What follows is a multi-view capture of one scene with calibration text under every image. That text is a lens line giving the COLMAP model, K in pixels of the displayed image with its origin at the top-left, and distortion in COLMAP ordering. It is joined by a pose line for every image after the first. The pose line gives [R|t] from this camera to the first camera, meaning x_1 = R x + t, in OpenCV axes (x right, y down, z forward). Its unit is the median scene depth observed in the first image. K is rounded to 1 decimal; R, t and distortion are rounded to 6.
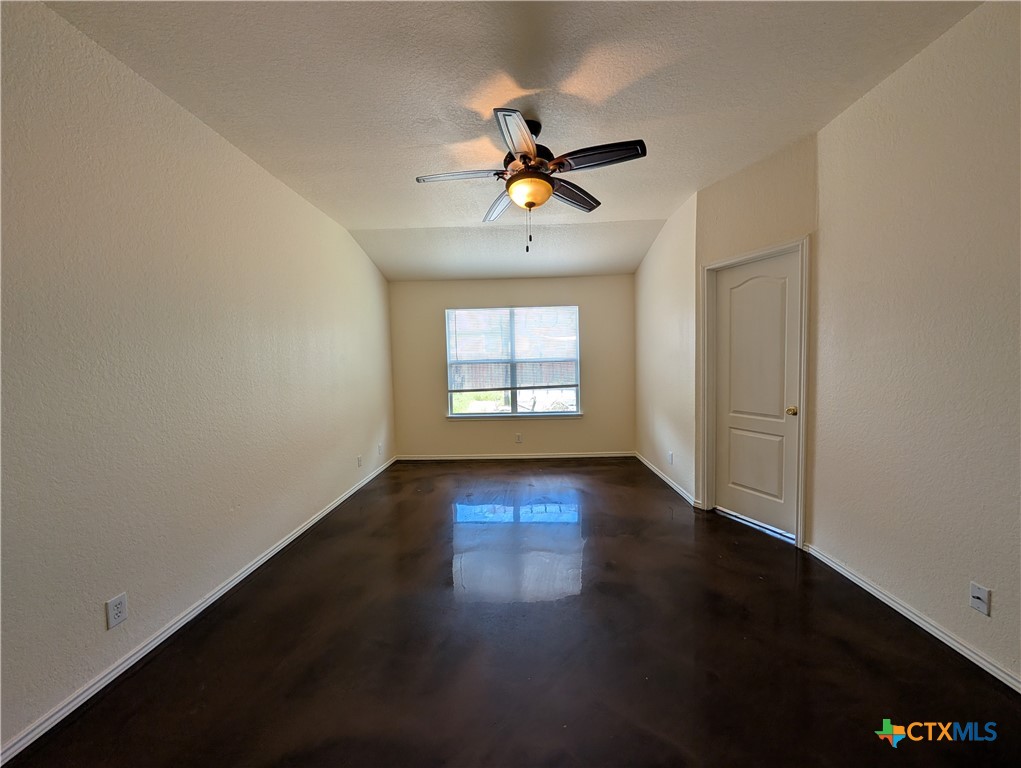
lens RADIAL K [[386.8, 0, 512.8], [0, 386.8, 385.1], [0, 0, 1]] dist [0.000184, 0.000230]
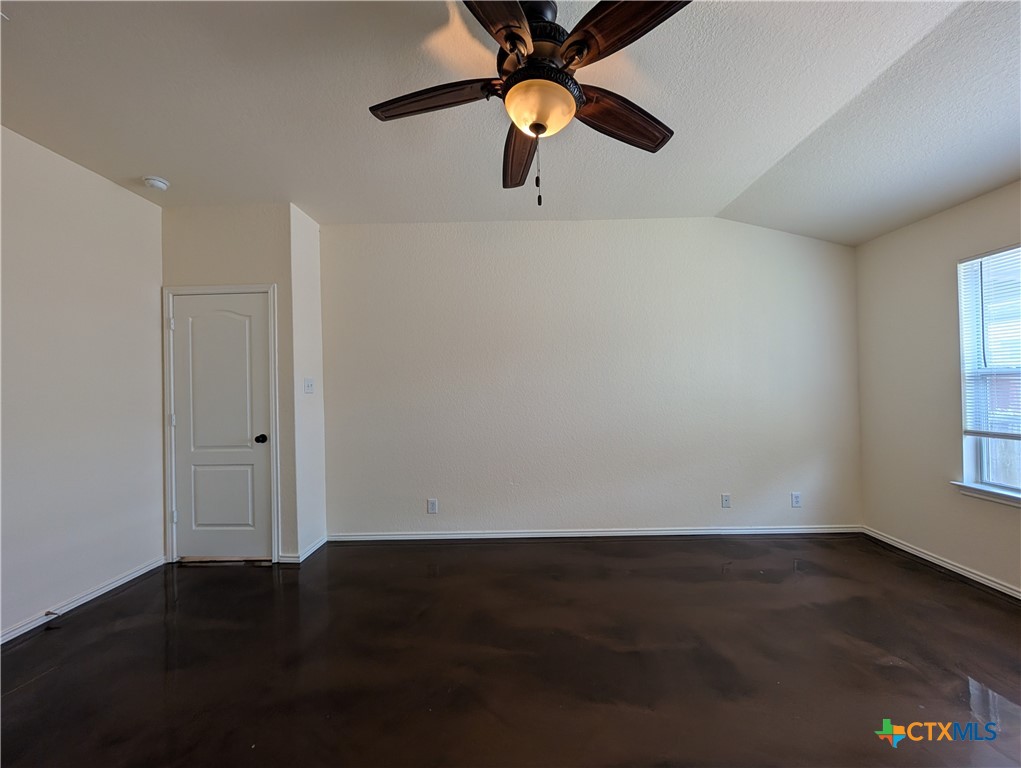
lens RADIAL K [[386.8, 0, 512.8], [0, 386.8, 385.1], [0, 0, 1]] dist [0.000184, 0.000230]
pose [[0.024363, 0.017907, -0.999543, 0.302888], [-0.042390, 0.998959, 0.016863, -0.027217], [0.998804, 0.041960, 0.025096, 0.428025]]
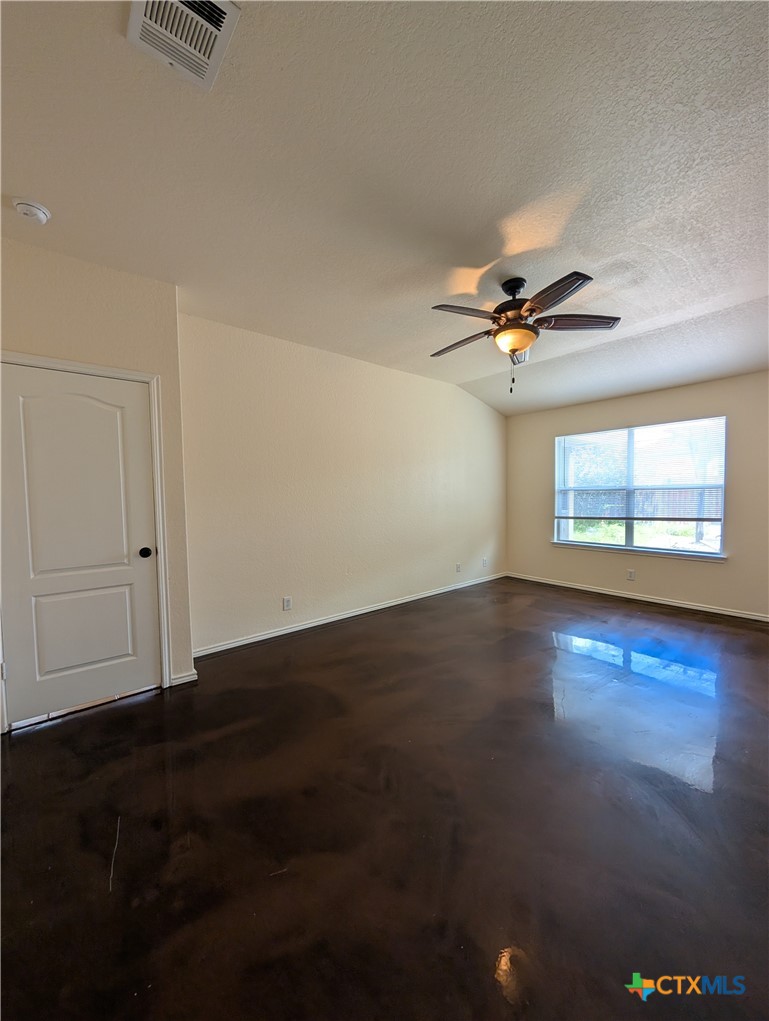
lens RADIAL K [[386.8, 0, 383.3], [0, 386.8, 513.7], [0, 0, 1]] dist [0.000184, 0.000230]
pose [[0.665069, 0.053032, -0.744897, 0.293266], [-0.046880, 0.998473, 0.029229, -0.002181], [0.745309, 0.015481, 0.666539, -0.015515]]
